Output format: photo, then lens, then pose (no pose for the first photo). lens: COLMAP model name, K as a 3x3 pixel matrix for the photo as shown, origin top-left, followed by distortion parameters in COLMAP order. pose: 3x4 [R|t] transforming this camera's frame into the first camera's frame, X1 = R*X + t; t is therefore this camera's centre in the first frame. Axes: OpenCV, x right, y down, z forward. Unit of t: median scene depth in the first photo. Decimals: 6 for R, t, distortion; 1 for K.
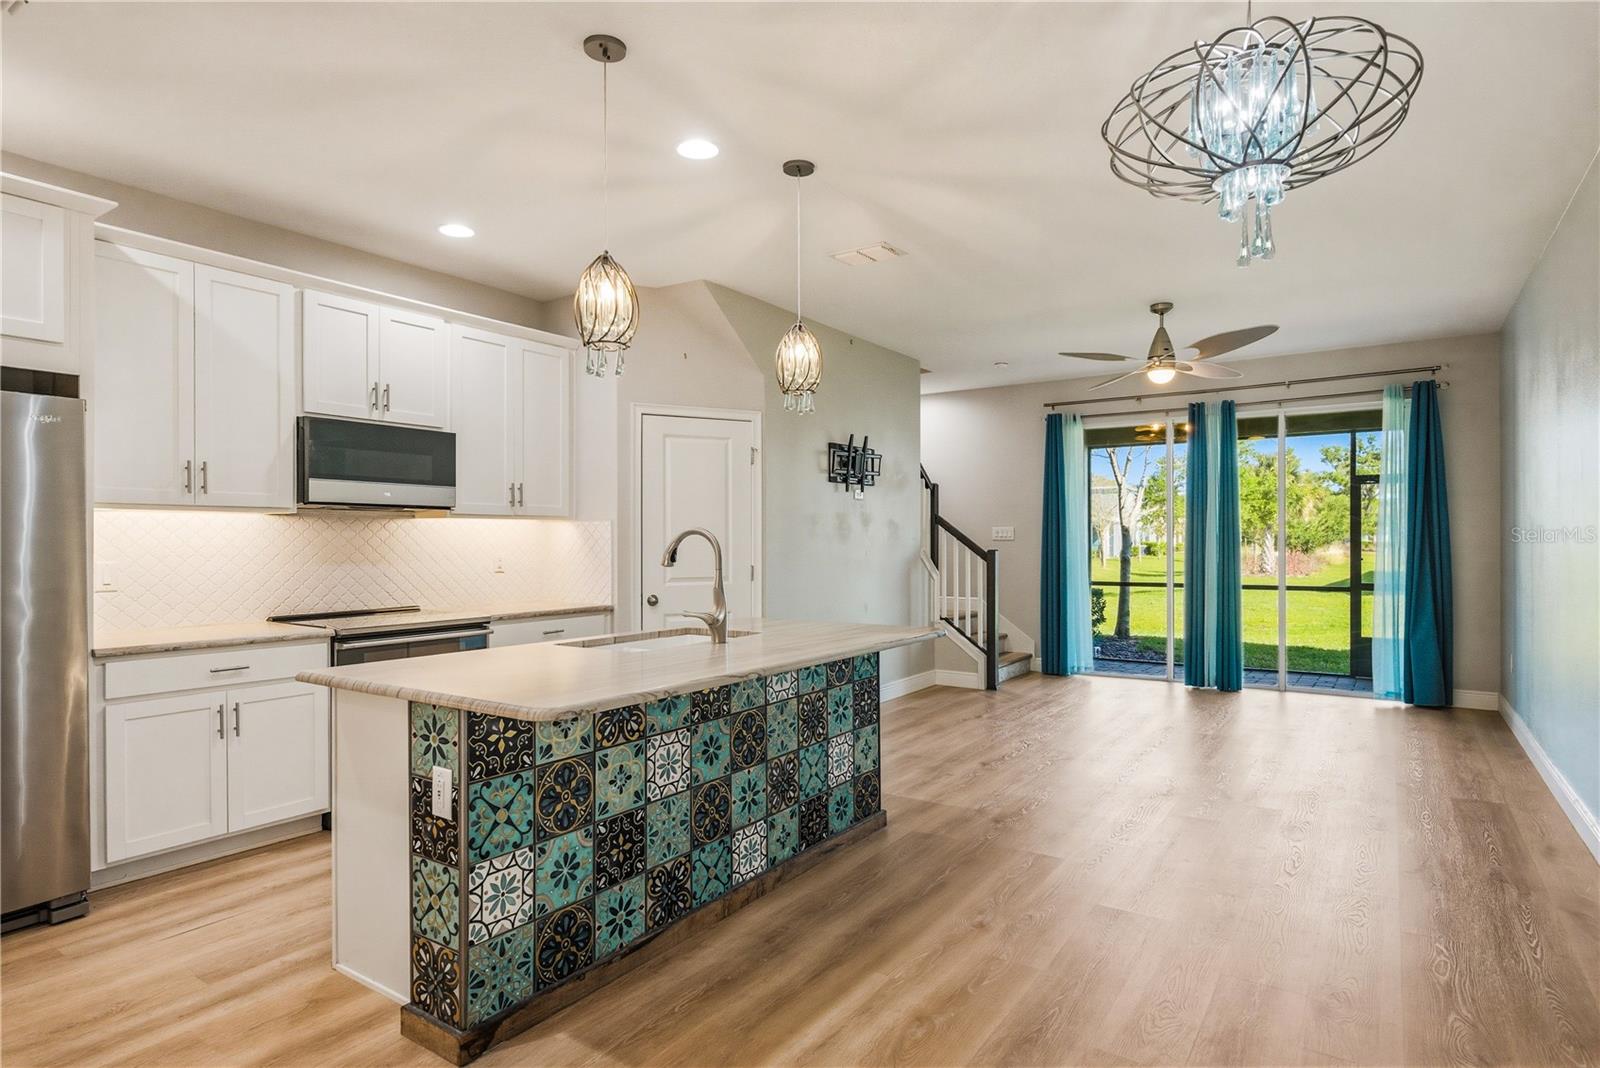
lens RADIAL K [[860.9, 0, 802.6], [0, 860.9, 543.1], [0, 0, 1]] dist [0.000388, -0.000598]
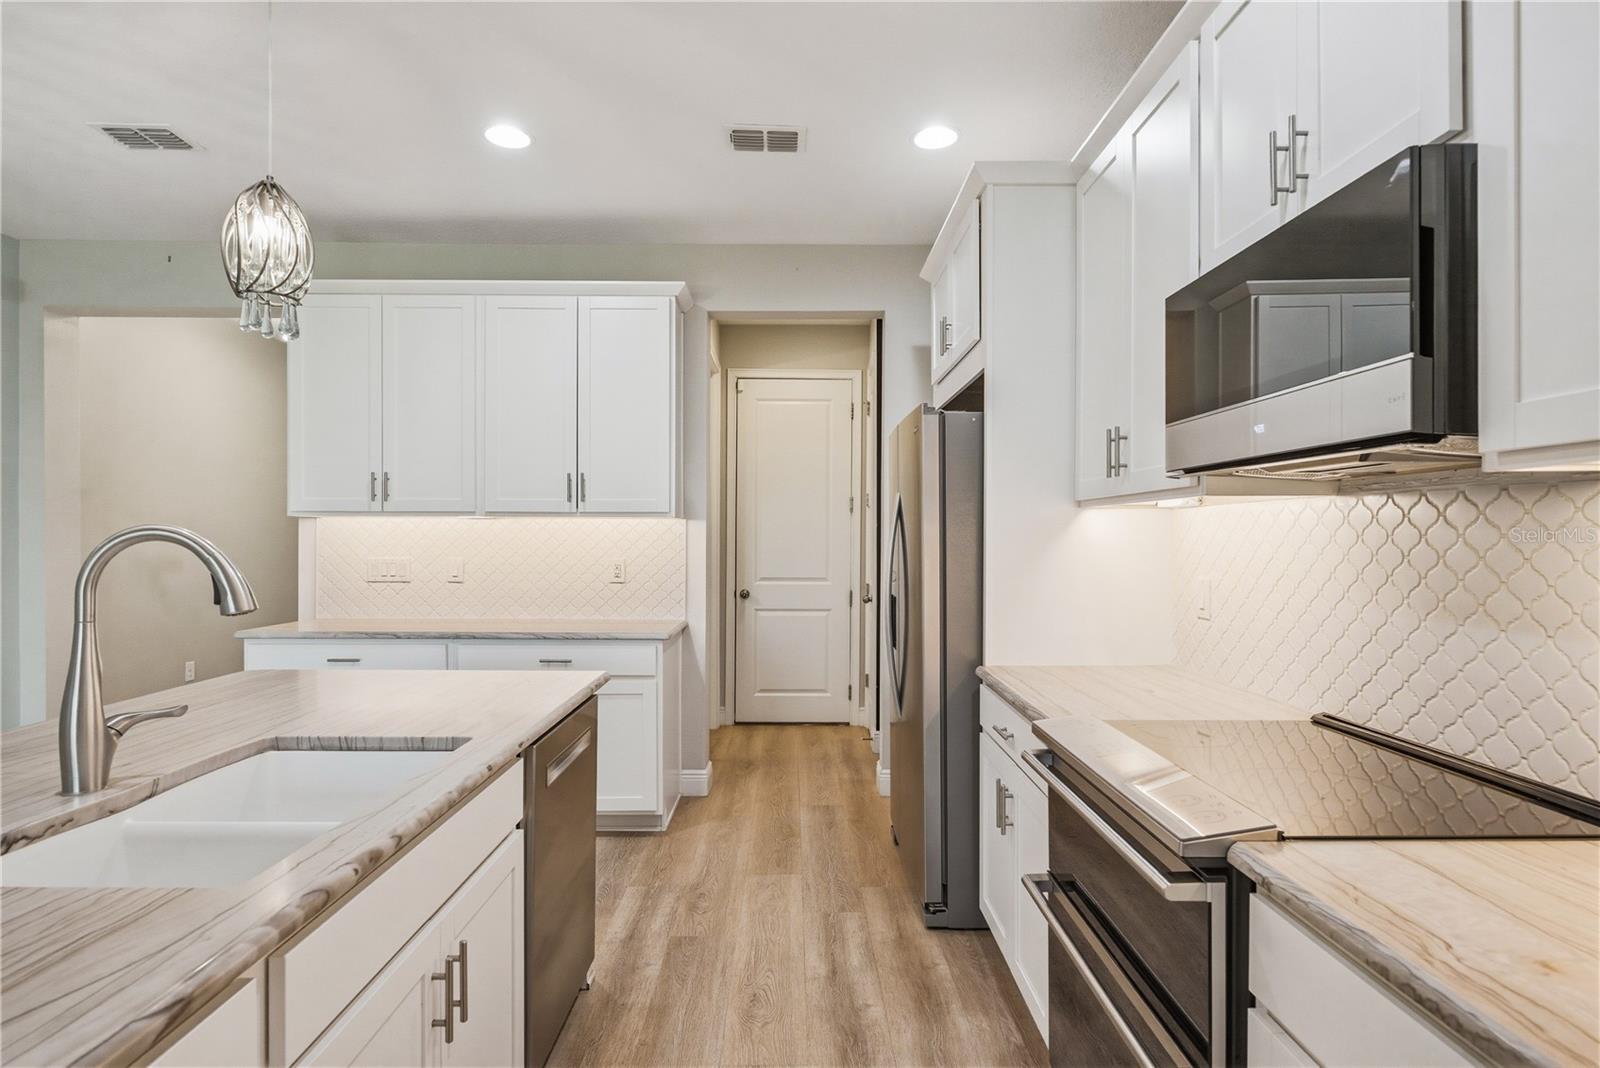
lens RADIAL K [[845.8, 0, 801.5], [0, 845.8, 538.5], [0, 0, 1]] dist [0.001400, -0.000224]
pose [[-0.823517, 0.001179, -0.567290, -0.137829], [-0.002252, 0.999983, 0.005347, -0.013001], [0.567286, 0.005681, -0.823501, 1.388512]]
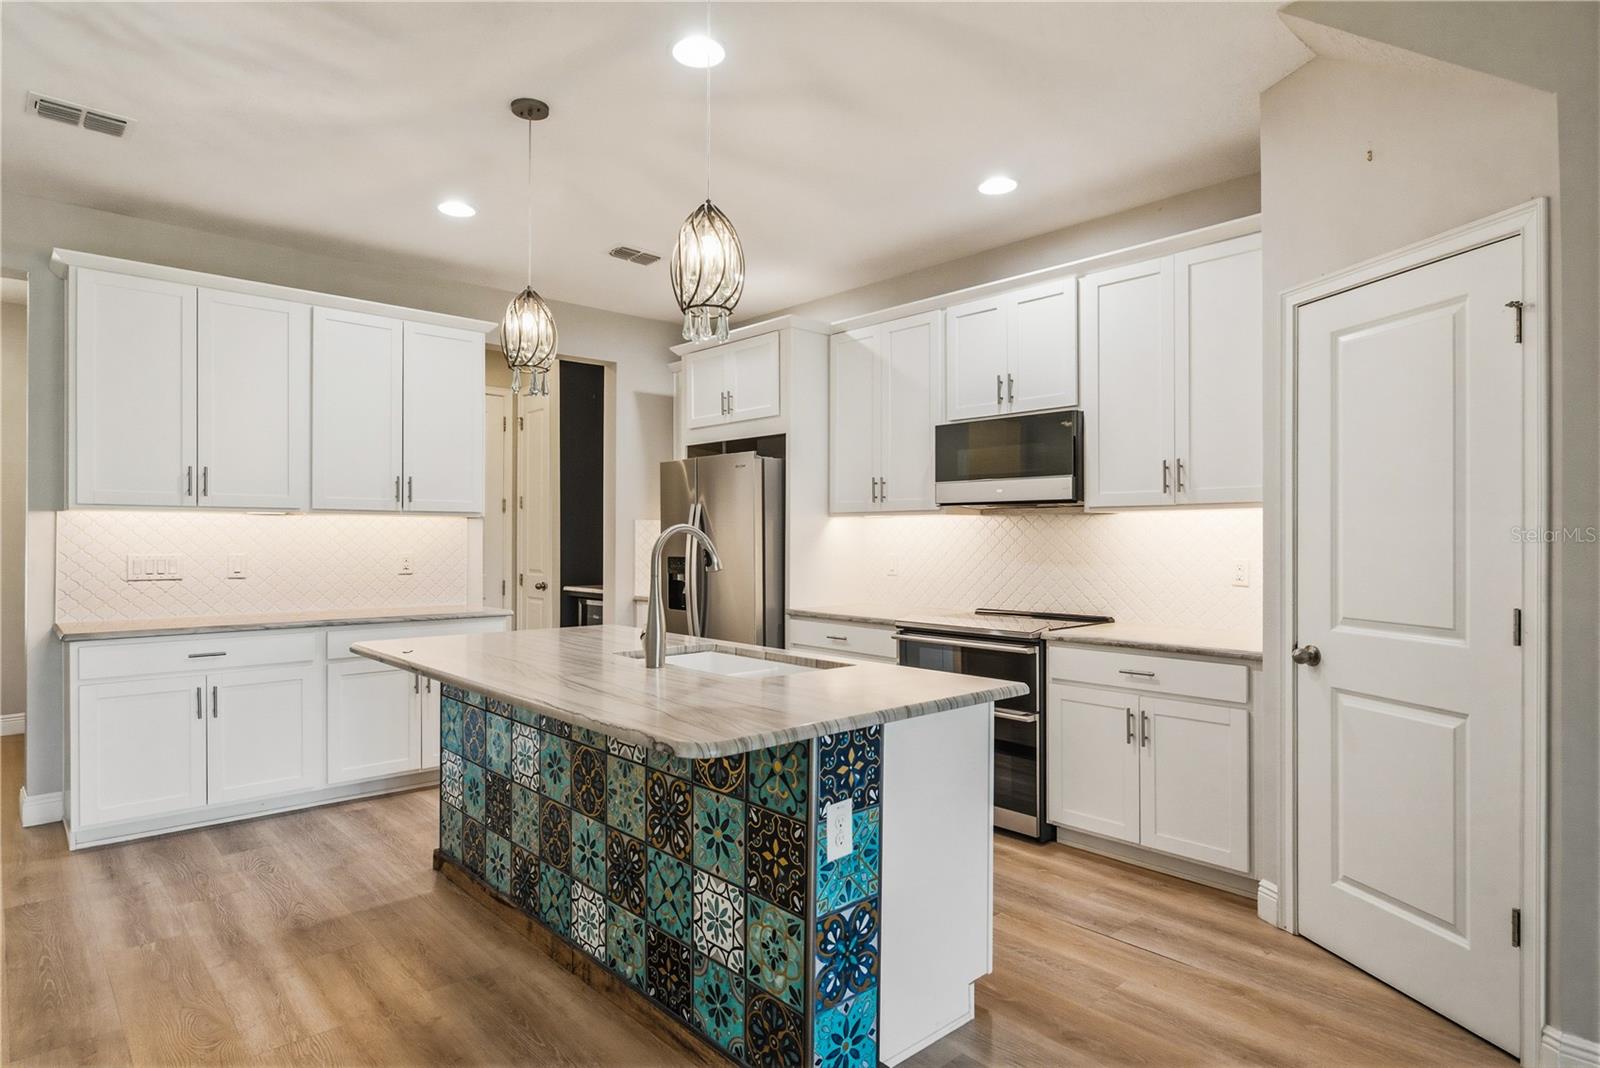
lens RADIAL K [[881.0, 0, 800.9], [0, 881.0, 537.8], [0, 0, 1]] dist [-0.001637, -0.000147]
pose [[-0.228314, 0.001775, -0.973586, 0.603602], [-0.004242, 0.999987, 0.002818, -0.007411], [0.973578, 0.004773, -0.228304, 1.180457]]
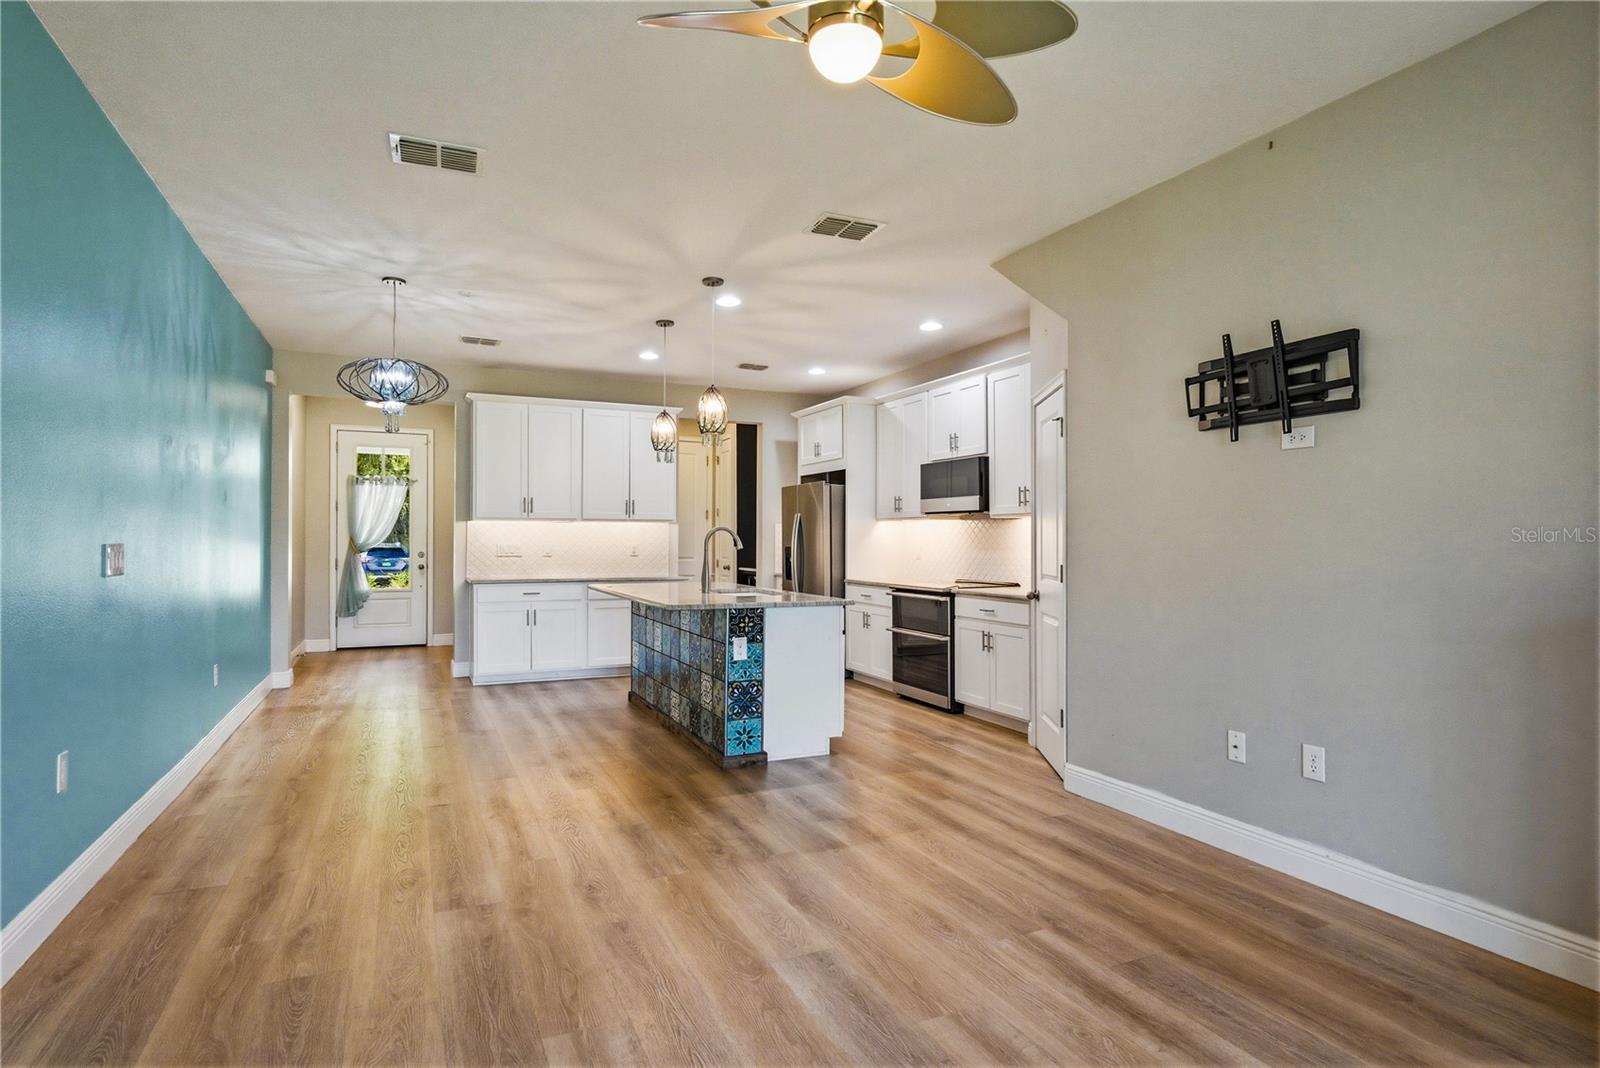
lens RADIAL K [[837.2, 0, 798.7], [0, 837.2, 538.6], [0, 0, 1]] dist [-0.000765, -0.001202]
pose [[-0.511723, 0.000388, -0.859150, 1.118227], [-0.003762, 0.999989, 0.002692, 0.001357], [0.859142, 0.004609, -0.511716, 1.804152]]
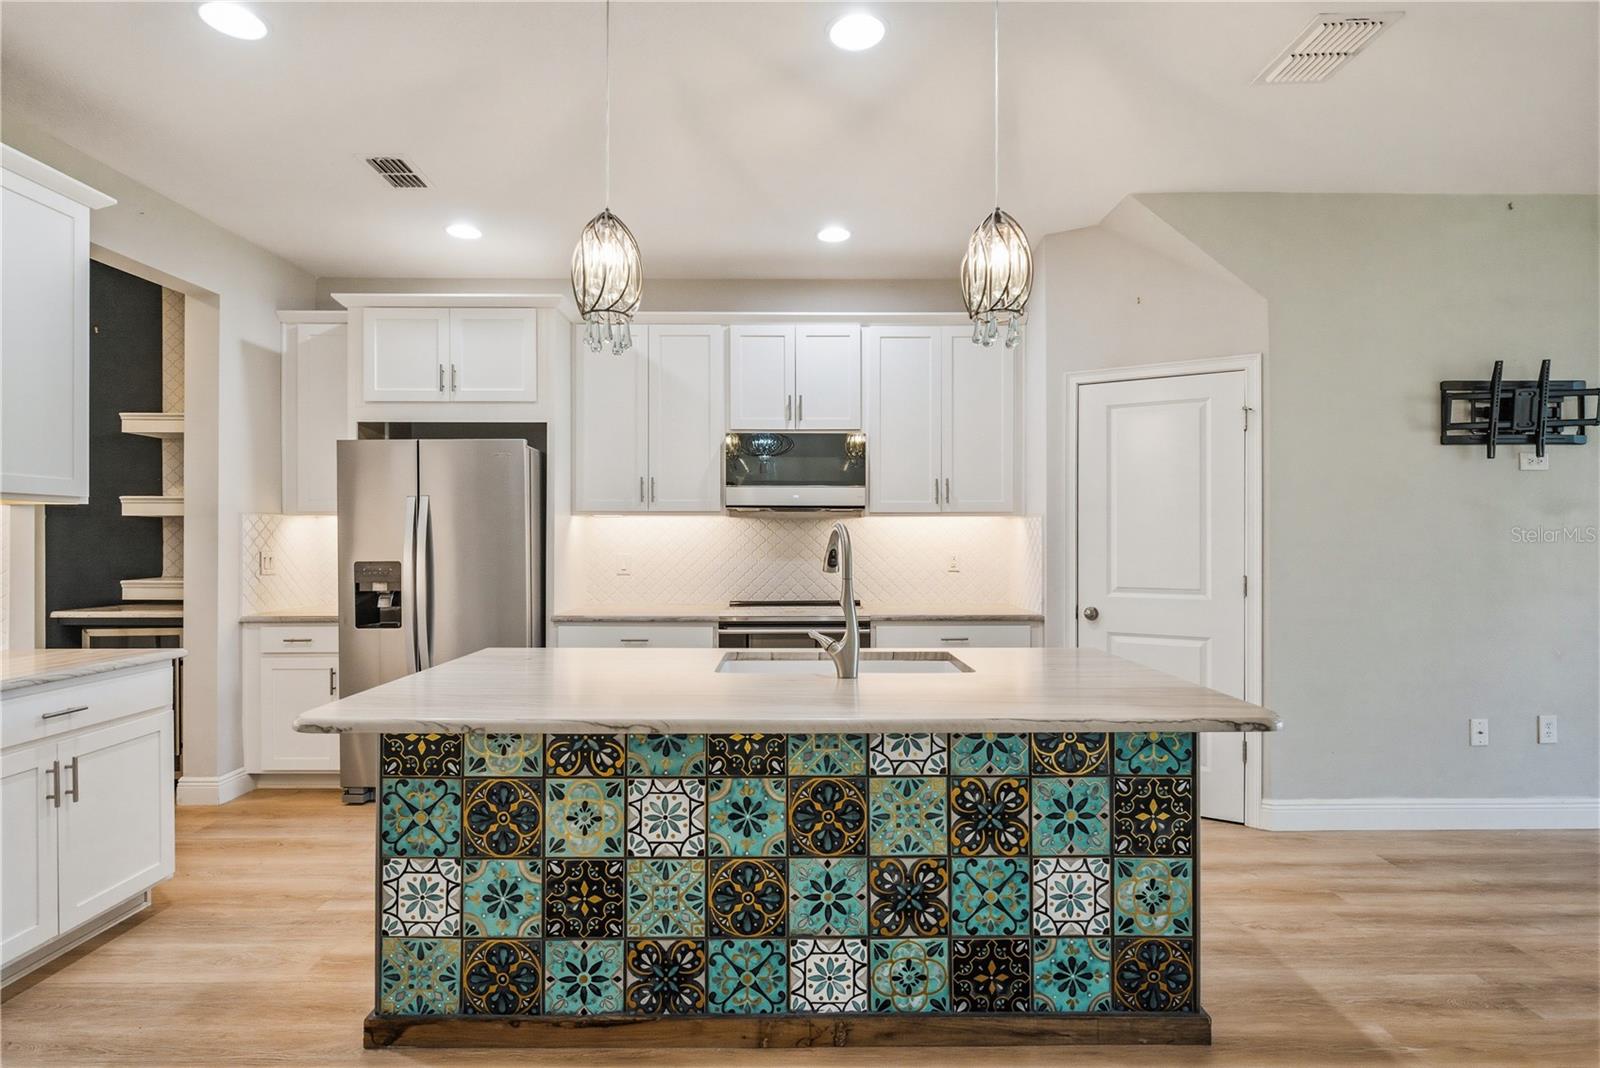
lens RADIAL K [[775.1, 0, 801.7], [0, 775.1, 538.1], [0, 0, 1]] dist [-0.000389, -0.001929]
pose [[0.569478, 0.002313, -0.822003, 0.386794], [-0.004074, 0.999992, -0.000009, -0.003979], [0.821996, 0.003354, 0.569483, 0.521963]]
